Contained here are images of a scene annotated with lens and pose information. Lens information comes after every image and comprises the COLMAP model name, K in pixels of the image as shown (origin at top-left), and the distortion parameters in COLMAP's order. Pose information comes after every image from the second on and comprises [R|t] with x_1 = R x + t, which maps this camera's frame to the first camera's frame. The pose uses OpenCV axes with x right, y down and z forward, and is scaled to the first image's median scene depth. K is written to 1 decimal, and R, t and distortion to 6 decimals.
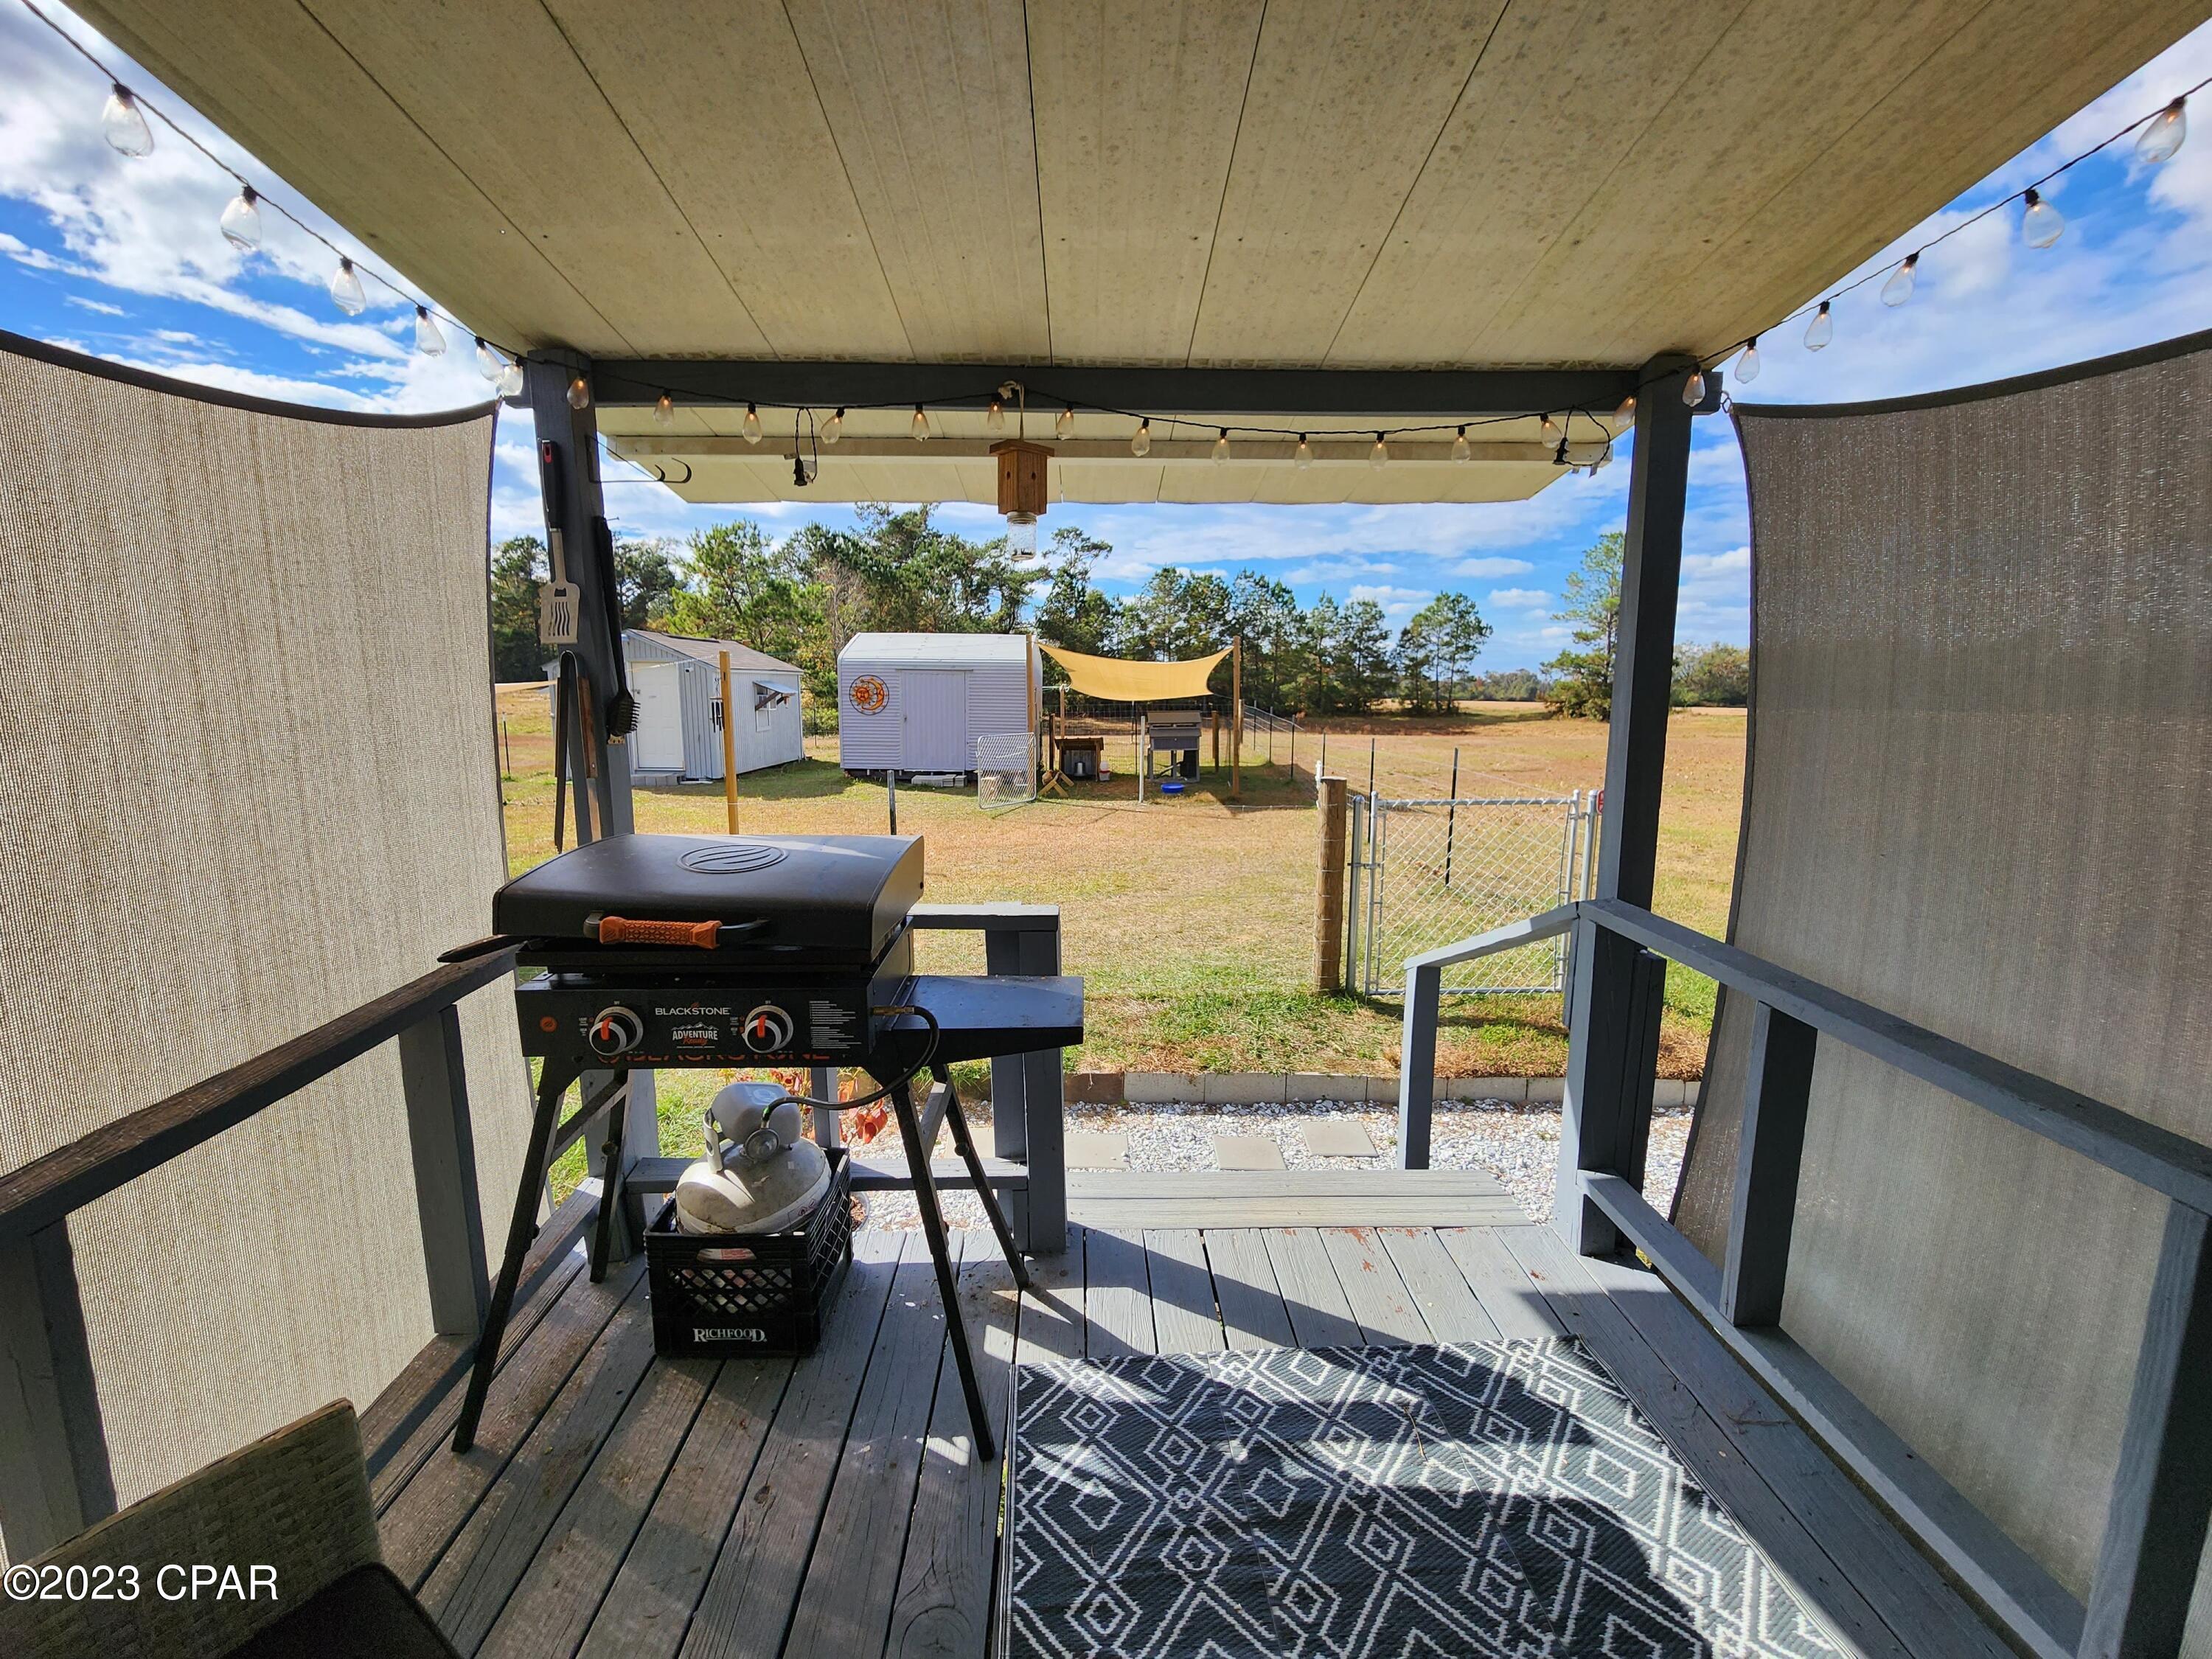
lens RADIAL K [[908.4, 0, 1106.9], [0, 908.4, 828.9], [0, 0, 1]] dist [0.000687, -0.001984]
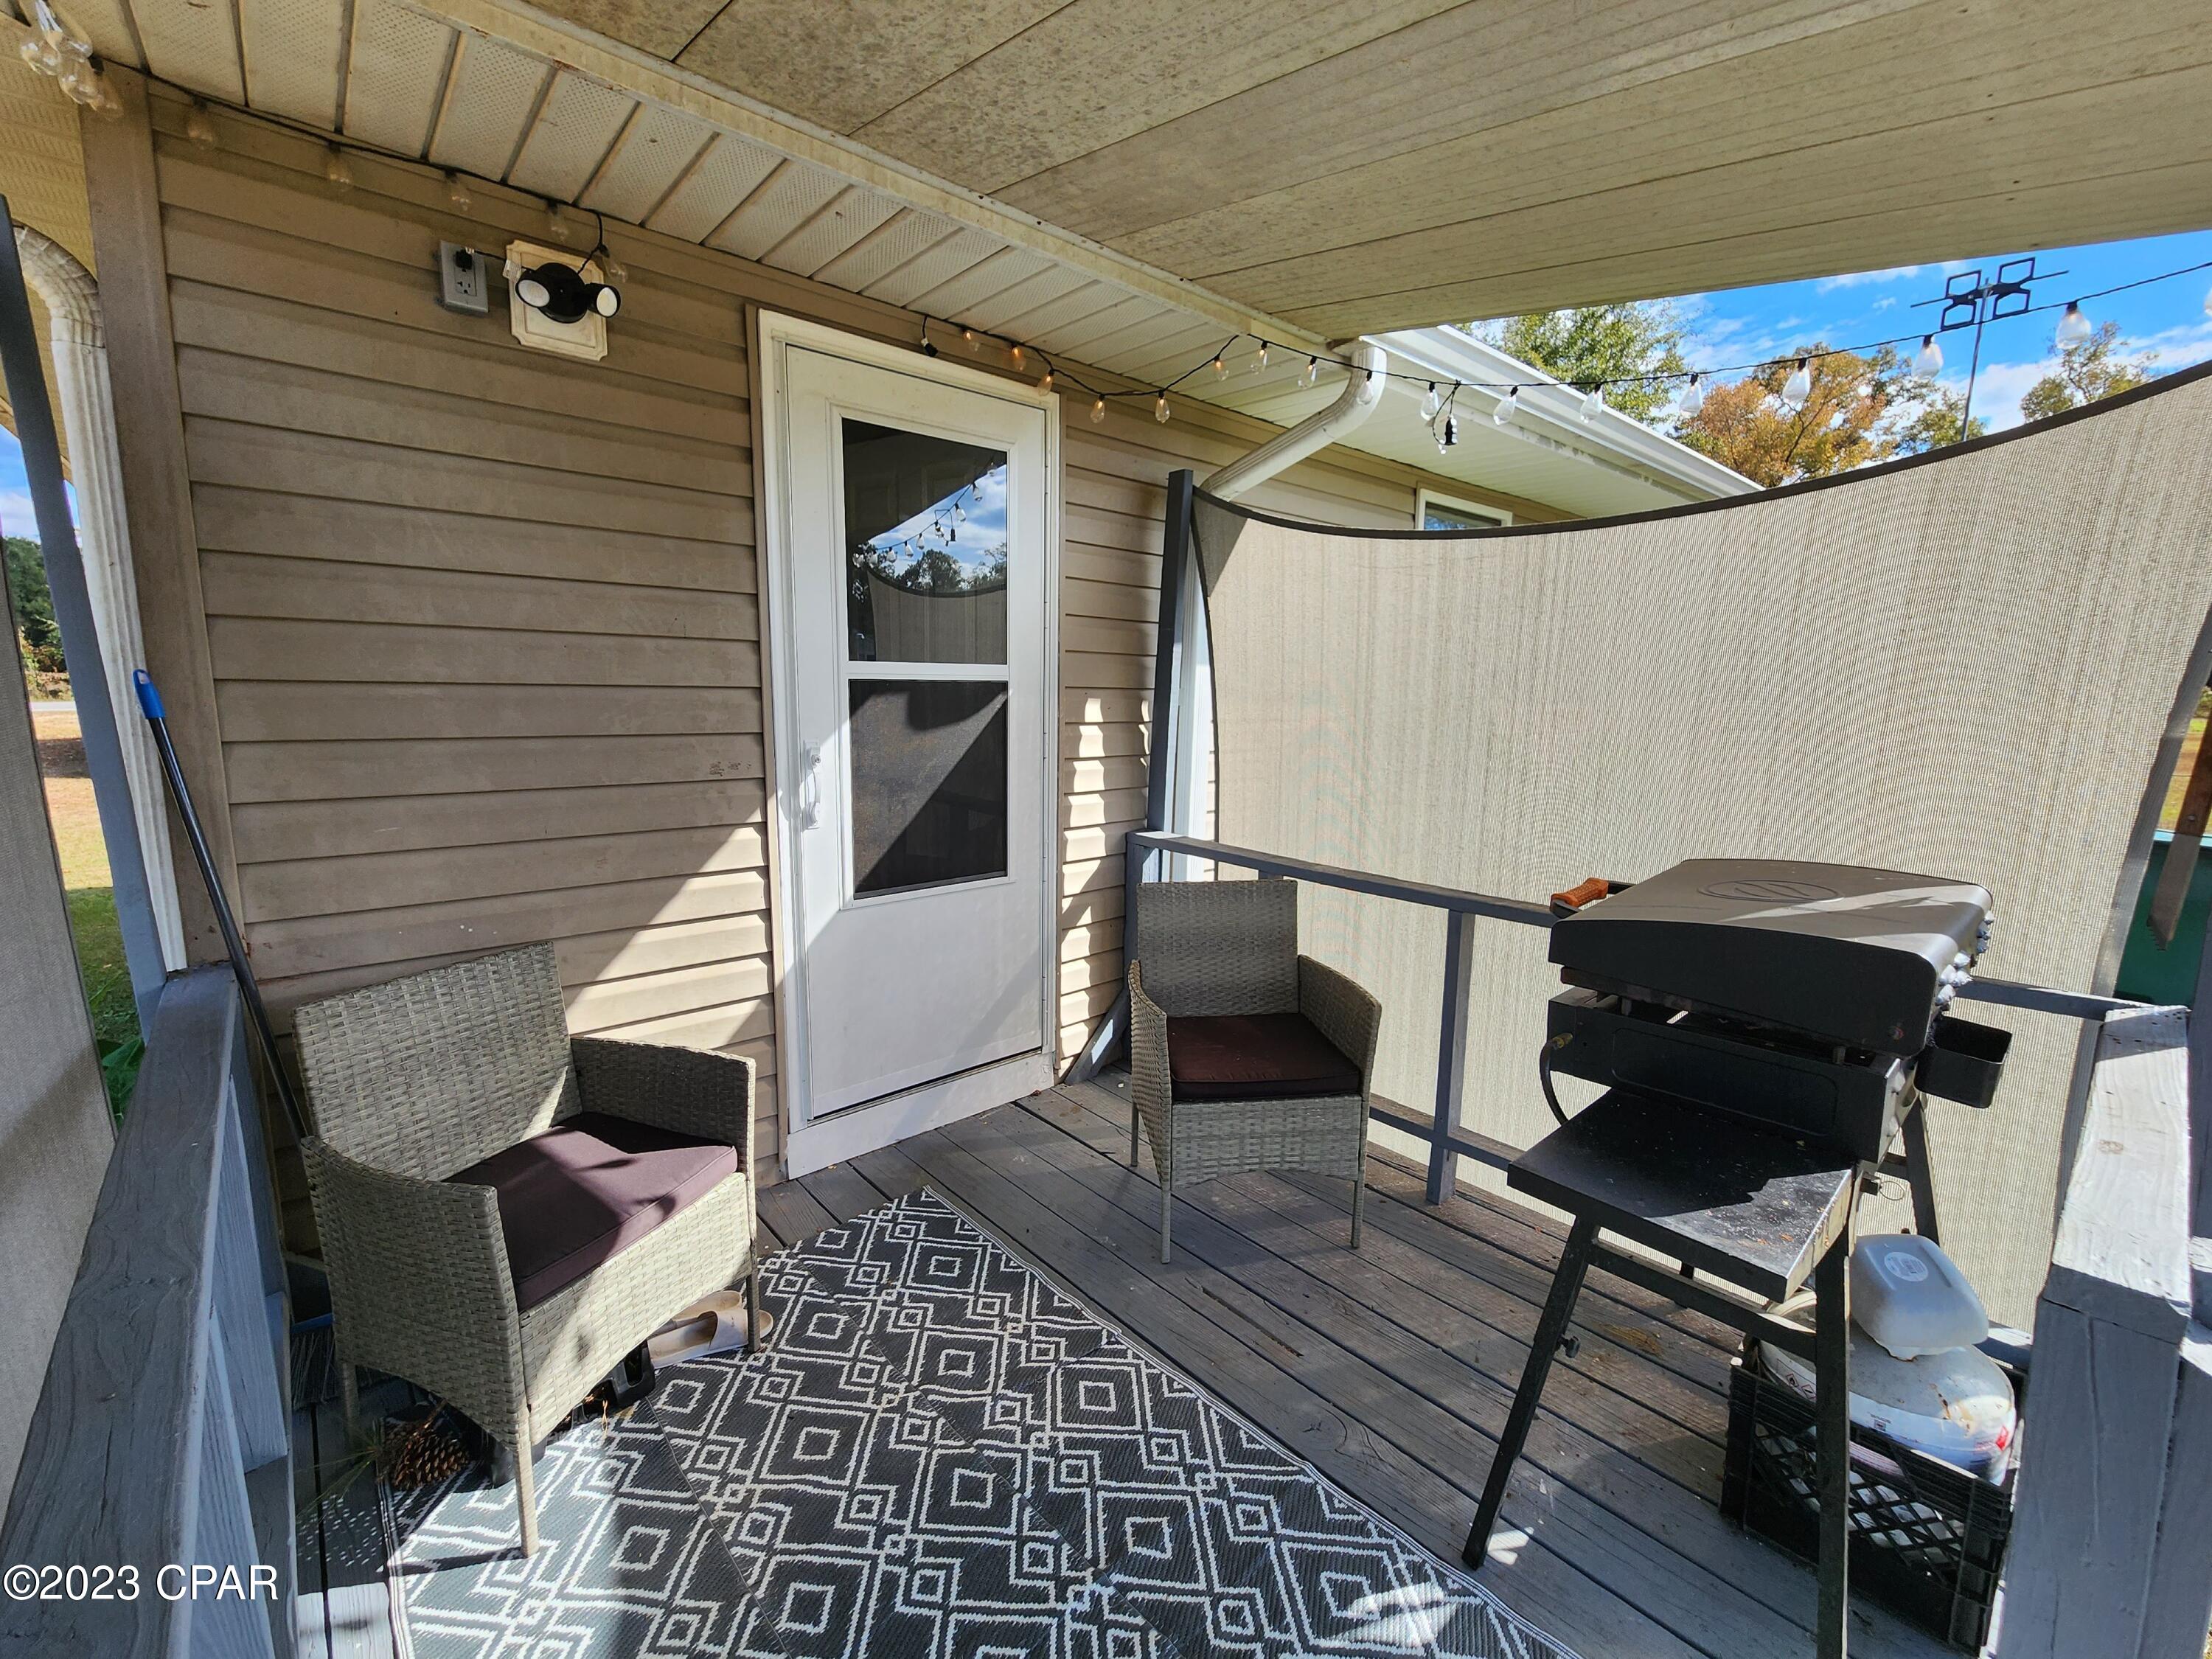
lens RADIAL K [[908.4, 0, 1107.7], [0, 908.4, 822.5], [0, 0, 1]] dist [0.000687, -0.001984]
pose [[-0.761217, 0.085488, -0.642838, 0.719932], [-0.119377, 0.955861, 0.268476, -0.217441], [0.637415, 0.281109, -0.717412, 1.338808]]
